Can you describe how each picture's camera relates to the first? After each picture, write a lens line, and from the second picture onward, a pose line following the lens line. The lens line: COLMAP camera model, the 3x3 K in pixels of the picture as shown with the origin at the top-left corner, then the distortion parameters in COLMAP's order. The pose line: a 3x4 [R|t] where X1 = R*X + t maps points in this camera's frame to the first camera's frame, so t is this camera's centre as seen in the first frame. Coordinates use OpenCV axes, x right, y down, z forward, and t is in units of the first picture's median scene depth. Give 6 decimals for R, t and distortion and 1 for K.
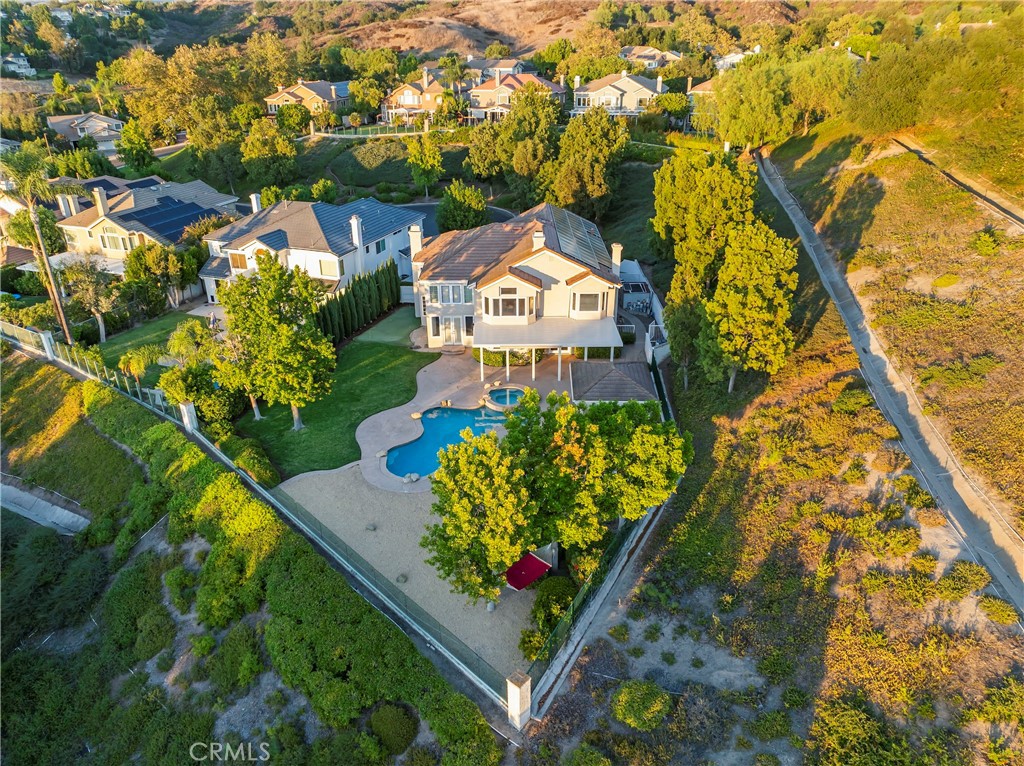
lens RADIAL K [[721.0, 0, 512.0], [0, 721.0, 383.0], [0, 0, 1]] dist [-0.039489, -0.000368]
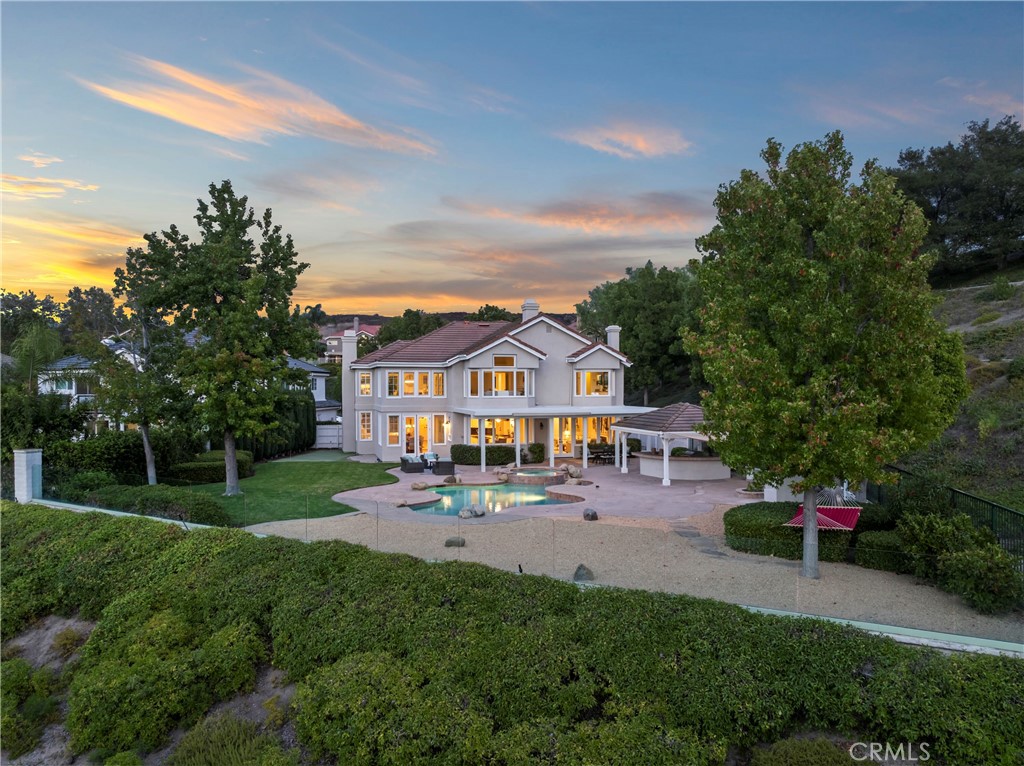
lens RADIAL K [[723.0, 0, 512.0], [0, 723.0, 383.0], [0, 0, 1]] dist [-0.035947, -0.004957]
pose [[0.962556, 0.003589, 0.271061, -0.195739], [0.117007, 0.896474, -0.427368, 0.213148], [-0.244533, 0.443081, 0.862486, 0.327394]]
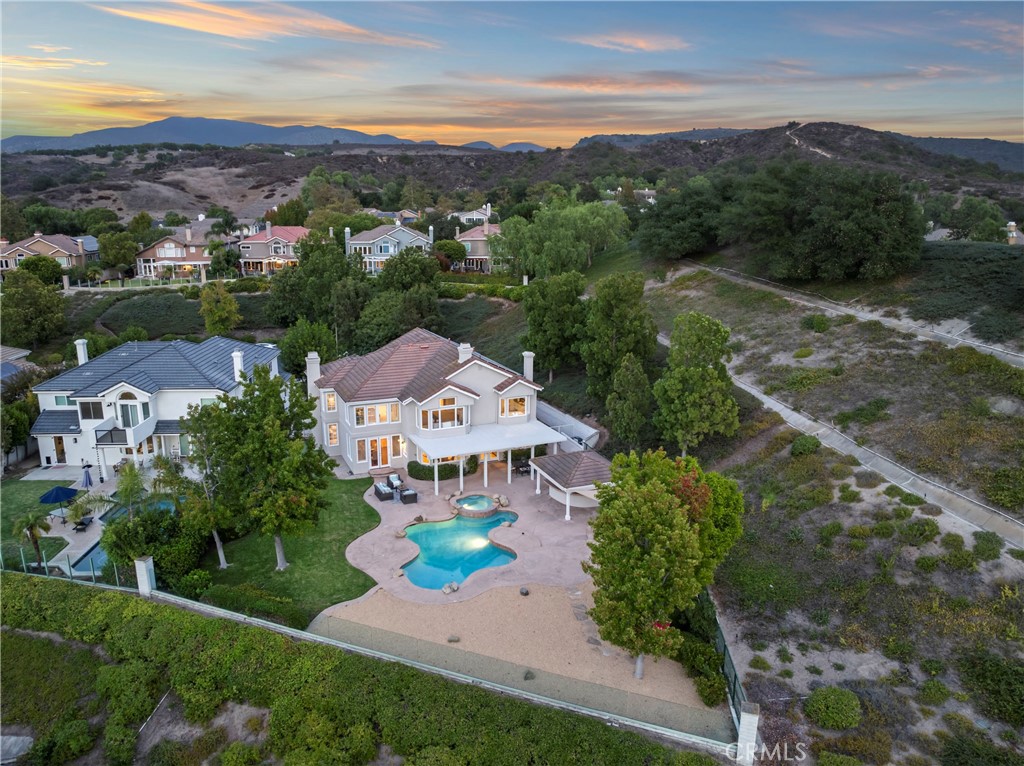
lens RADIAL K [[730.1, 0, 512.0], [0, 730.1, 383.0], [0, 0, 1]] dist [-0.040707, 0.007832]
pose [[0.914415, -0.084476, 0.395865, -0.307283], [0.167390, 0.969356, -0.179802, 0.042215], [-0.368545, 0.230678, 0.900535, 0.043637]]
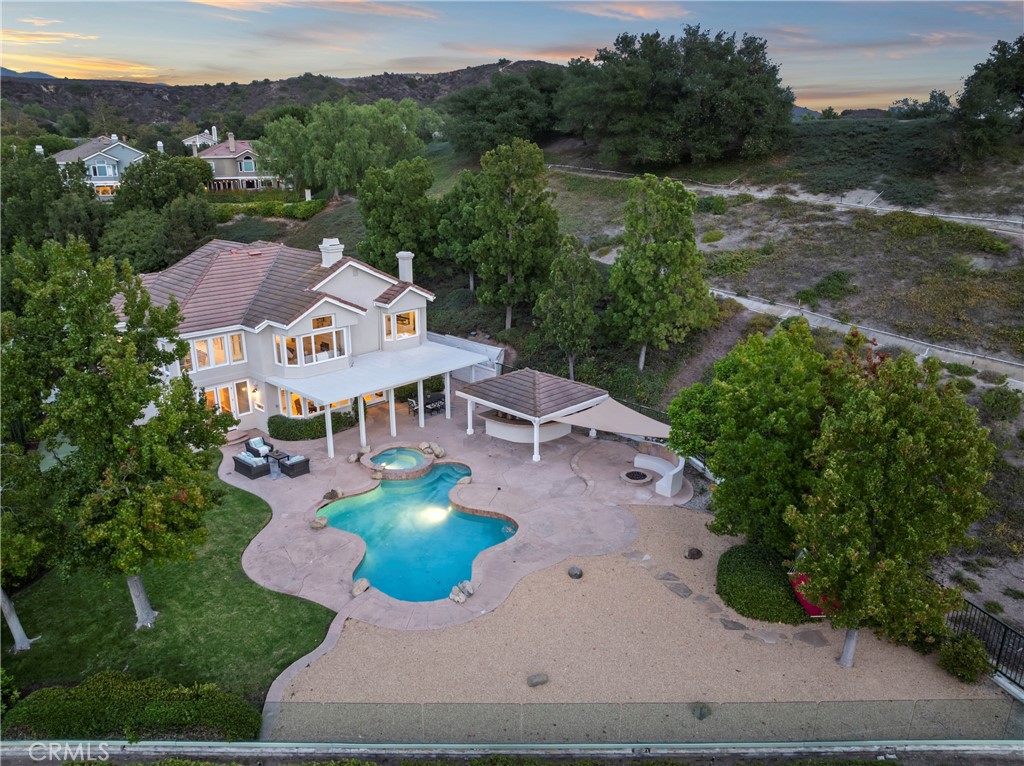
lens RADIAL K [[723.0, 0, 512.0], [0, 723.0, 383.0], [0, 0, 1]] dist [-0.035947, -0.004957]
pose [[0.690884, -0.210041, 0.691782, -0.350379], [0.311322, 0.950039, -0.022465, -0.001120], [-0.652501, 0.230888, 0.721757, 0.380597]]
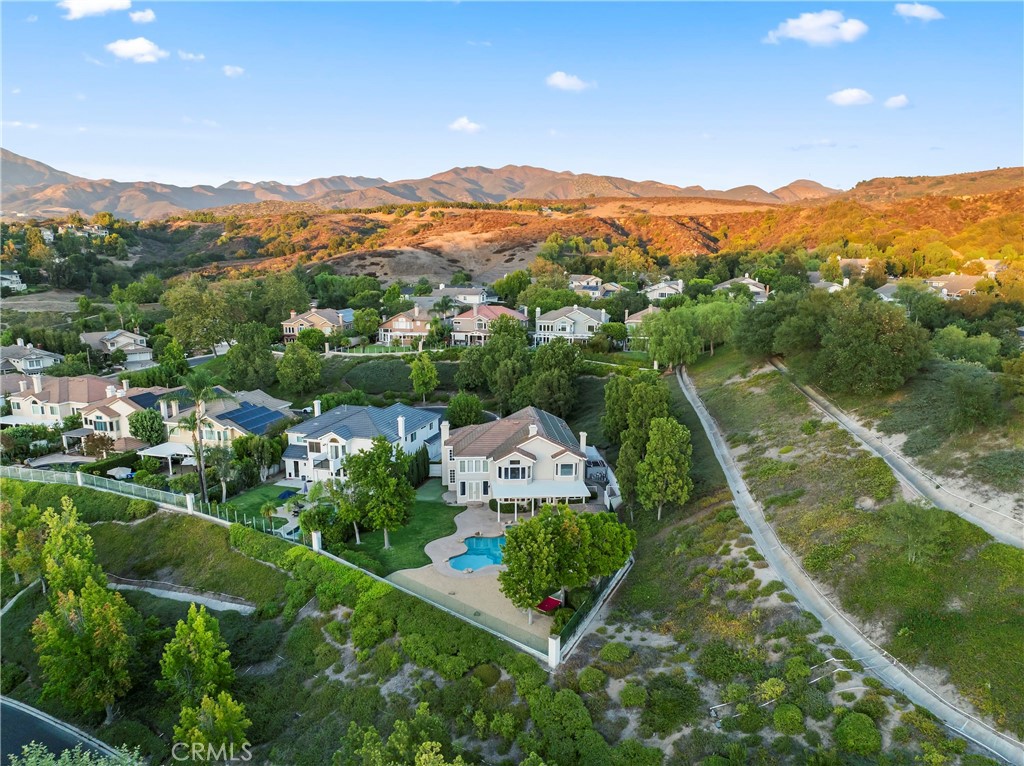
lens RADIAL K [[737.1, 0, 514.0], [0, 737.1, 425.7], [0, 0, 1]] dist [-0.040954, 0.005039]
pose [[0.997315, -0.007054, 0.072887, -0.114273], [0.022696, 0.976113, -0.216076, 0.127685], [-0.069621, 0.217150, 0.973652, -0.515114]]
